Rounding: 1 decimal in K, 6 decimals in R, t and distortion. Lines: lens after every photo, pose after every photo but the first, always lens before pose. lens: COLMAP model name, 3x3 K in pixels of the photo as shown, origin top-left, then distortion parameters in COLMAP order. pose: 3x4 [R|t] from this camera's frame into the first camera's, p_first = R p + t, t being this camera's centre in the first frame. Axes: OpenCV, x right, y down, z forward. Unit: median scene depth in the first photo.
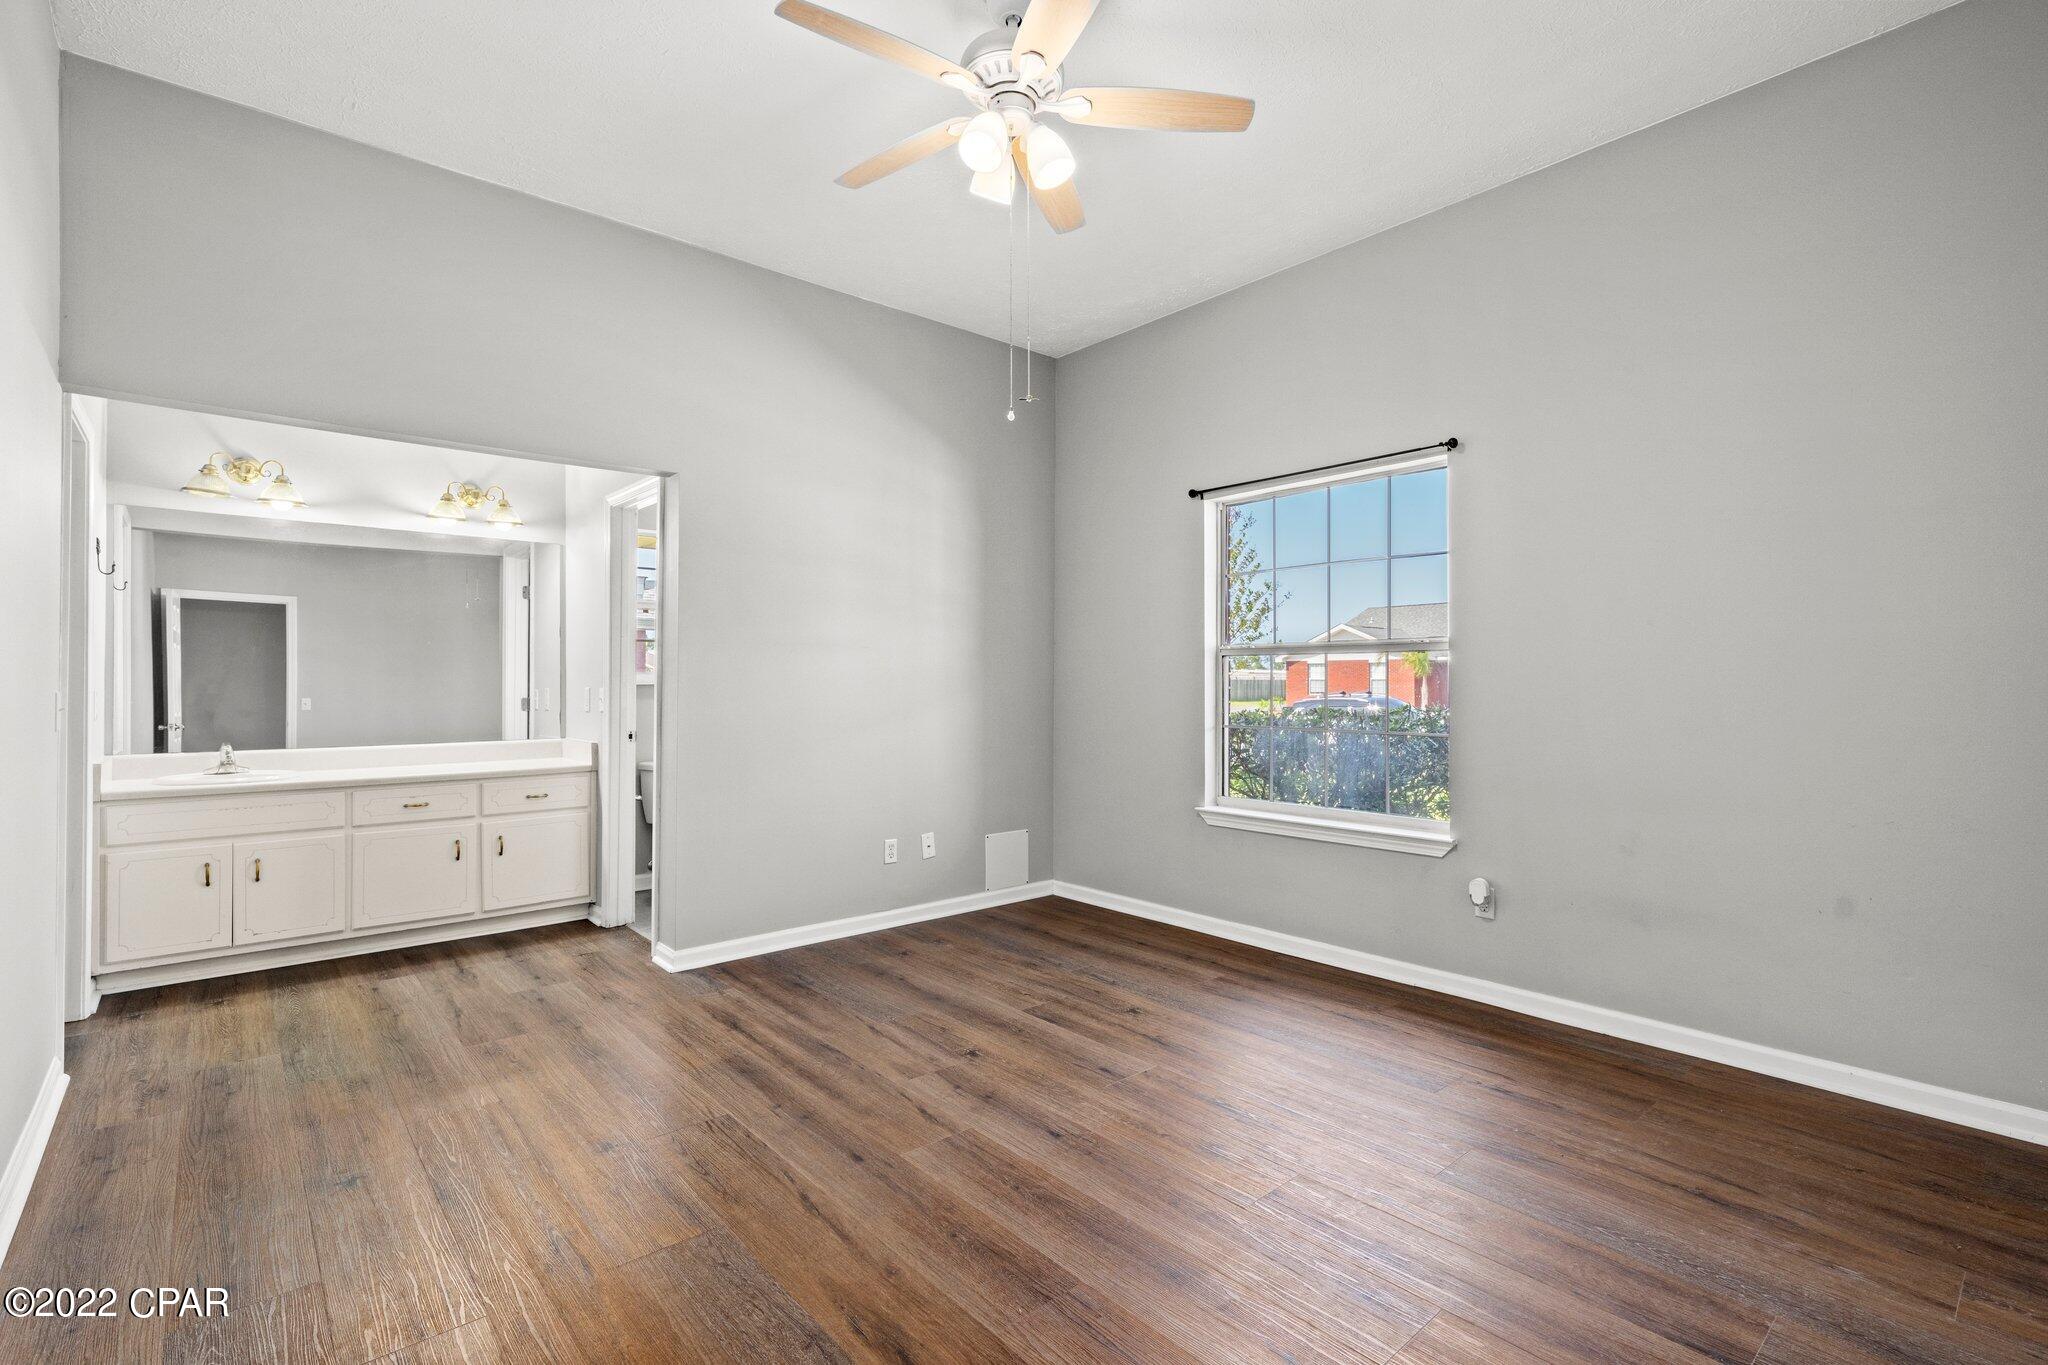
lens RADIAL K [[934.4, 0, 1024.0], [0, 934.4, 682.5], [0, 0, 1]] dist [0.001033, -0.000068]
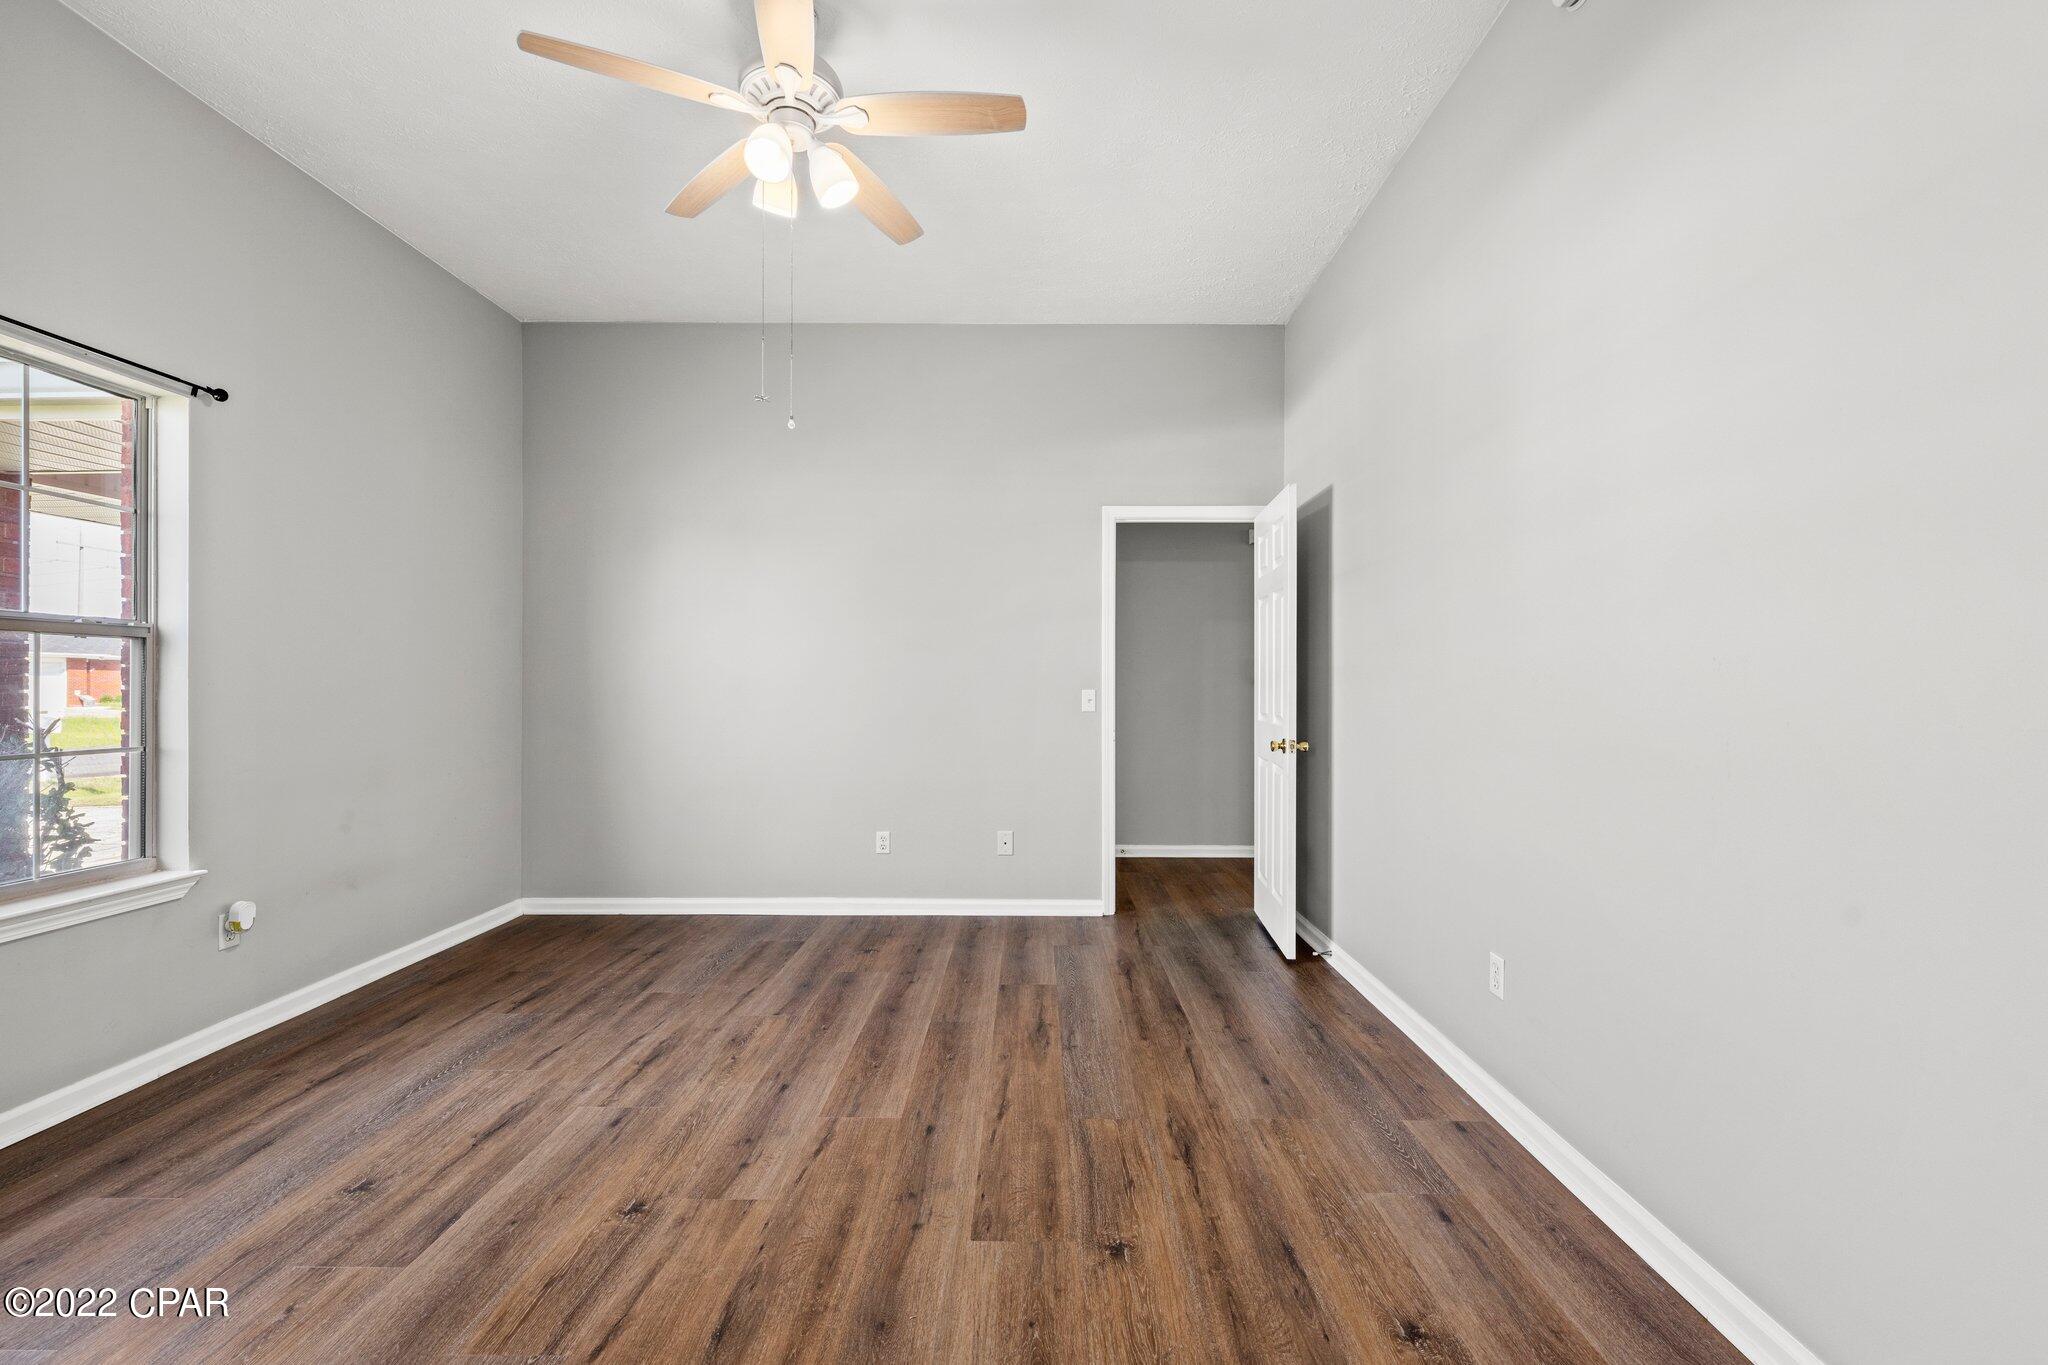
lens RADIAL K [[840.4, 0, 1025.8], [0, 840.4, 688.8], [0, 0, 1]] dist [0.000751, -0.000025]
pose [[-0.751789, -0.004772, 0.659386, -0.535079], [-0.004386, 0.999988, 0.002237, 0.001743], [-0.659389, -0.001211, -0.751801, 0.990726]]
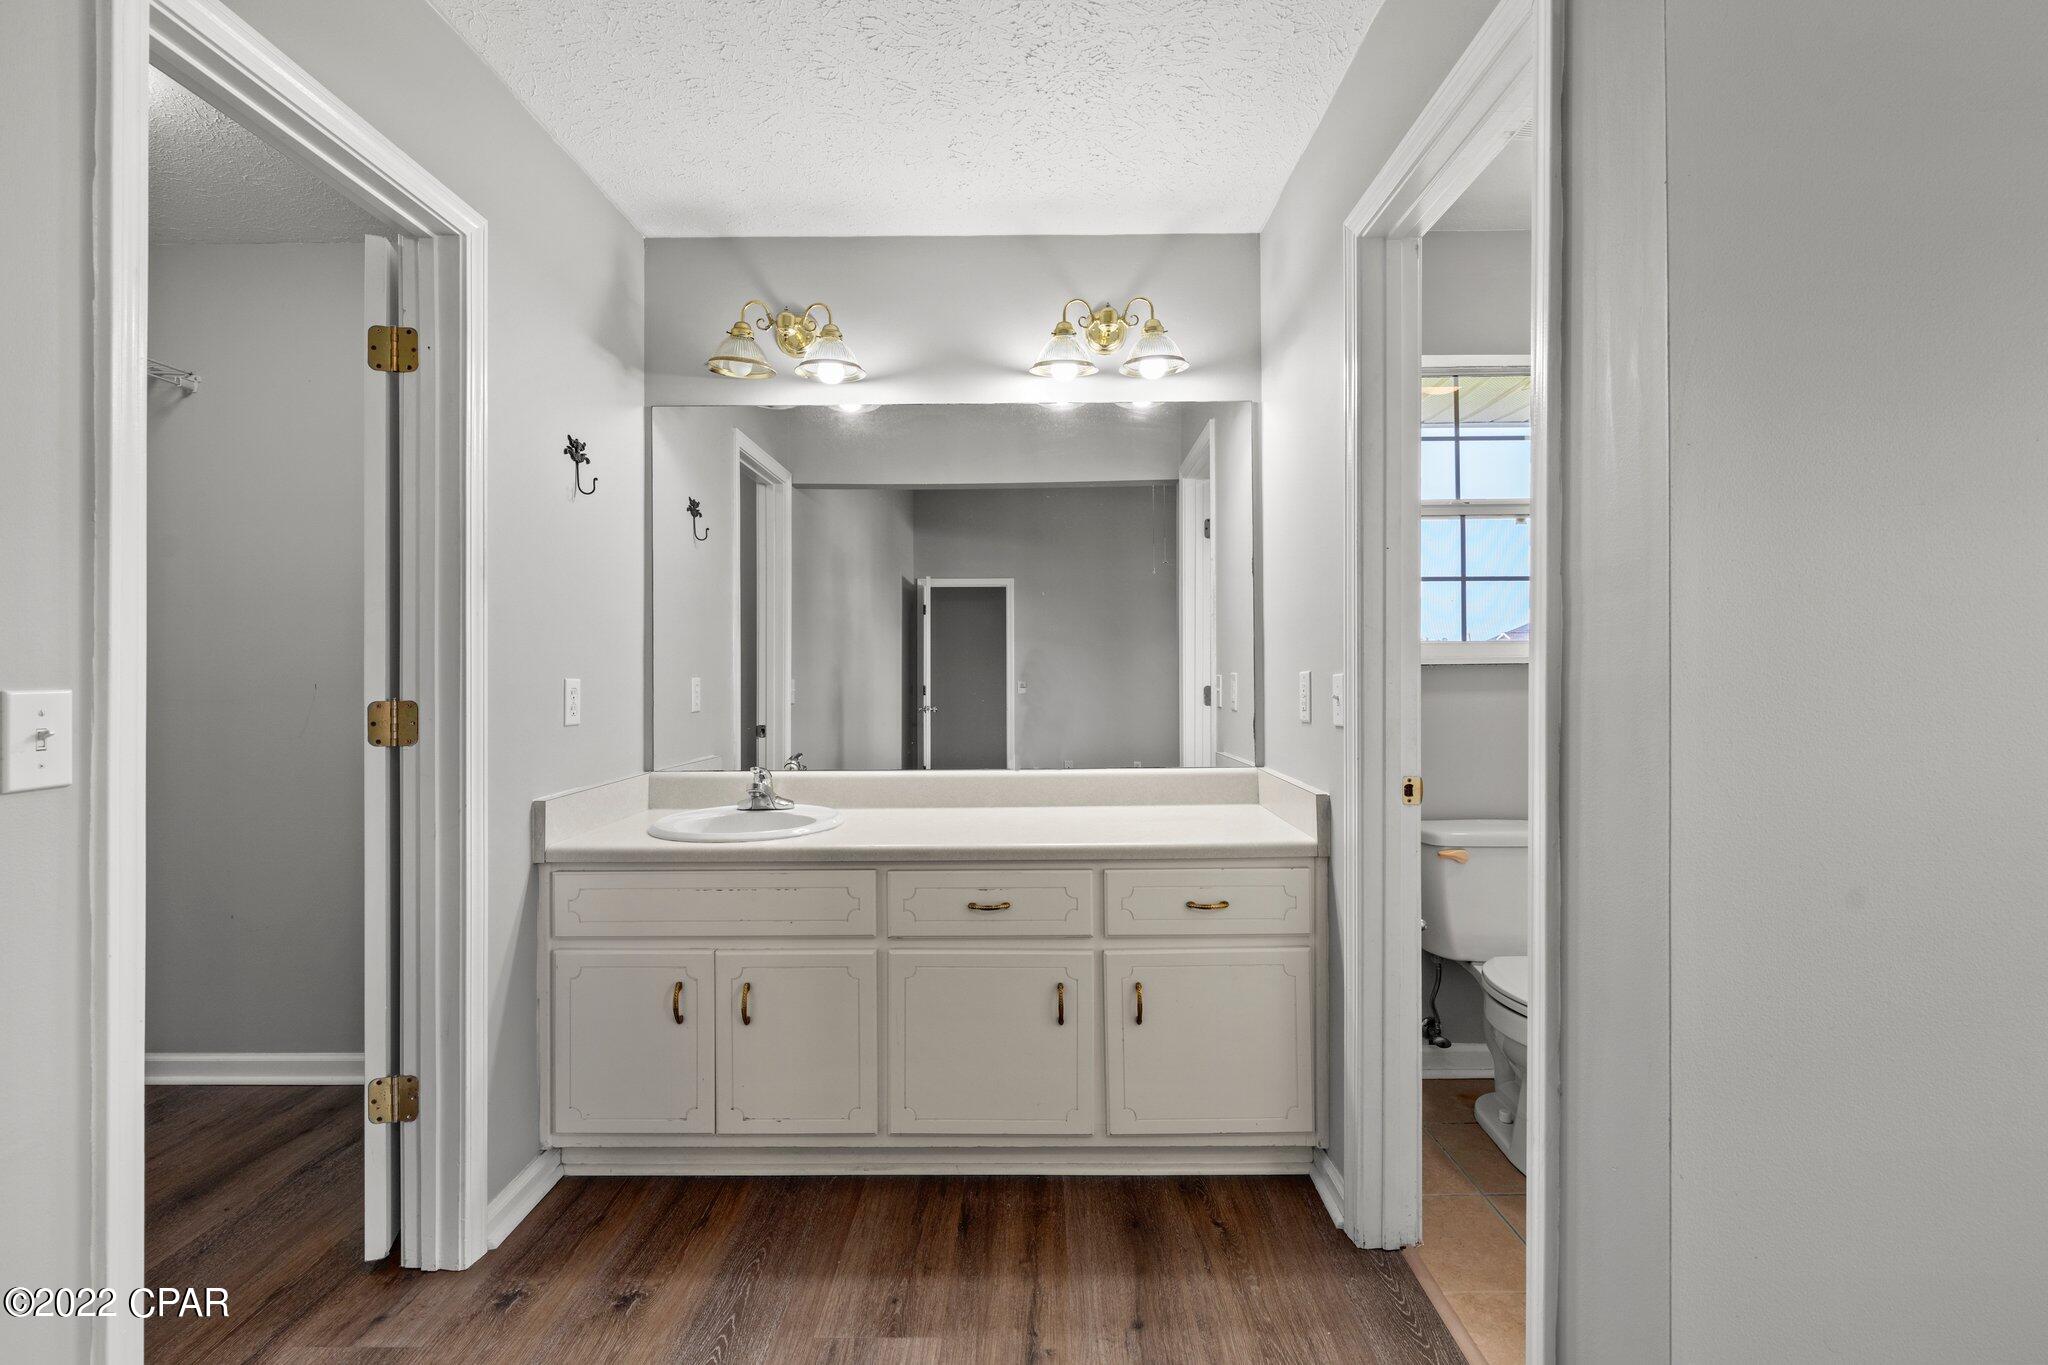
lens RADIAL K [[888.3, 0, 1026.0], [0, 888.3, 662.0], [0, 0, 1]] dist [0.022303, 0.000204]
pose [[0.749964, -0.007173, -0.661440, -0.339890], [0.005199, 0.999974, -0.004950, 0.002257], [0.661458, 0.000273, 0.749982, 0.701862]]
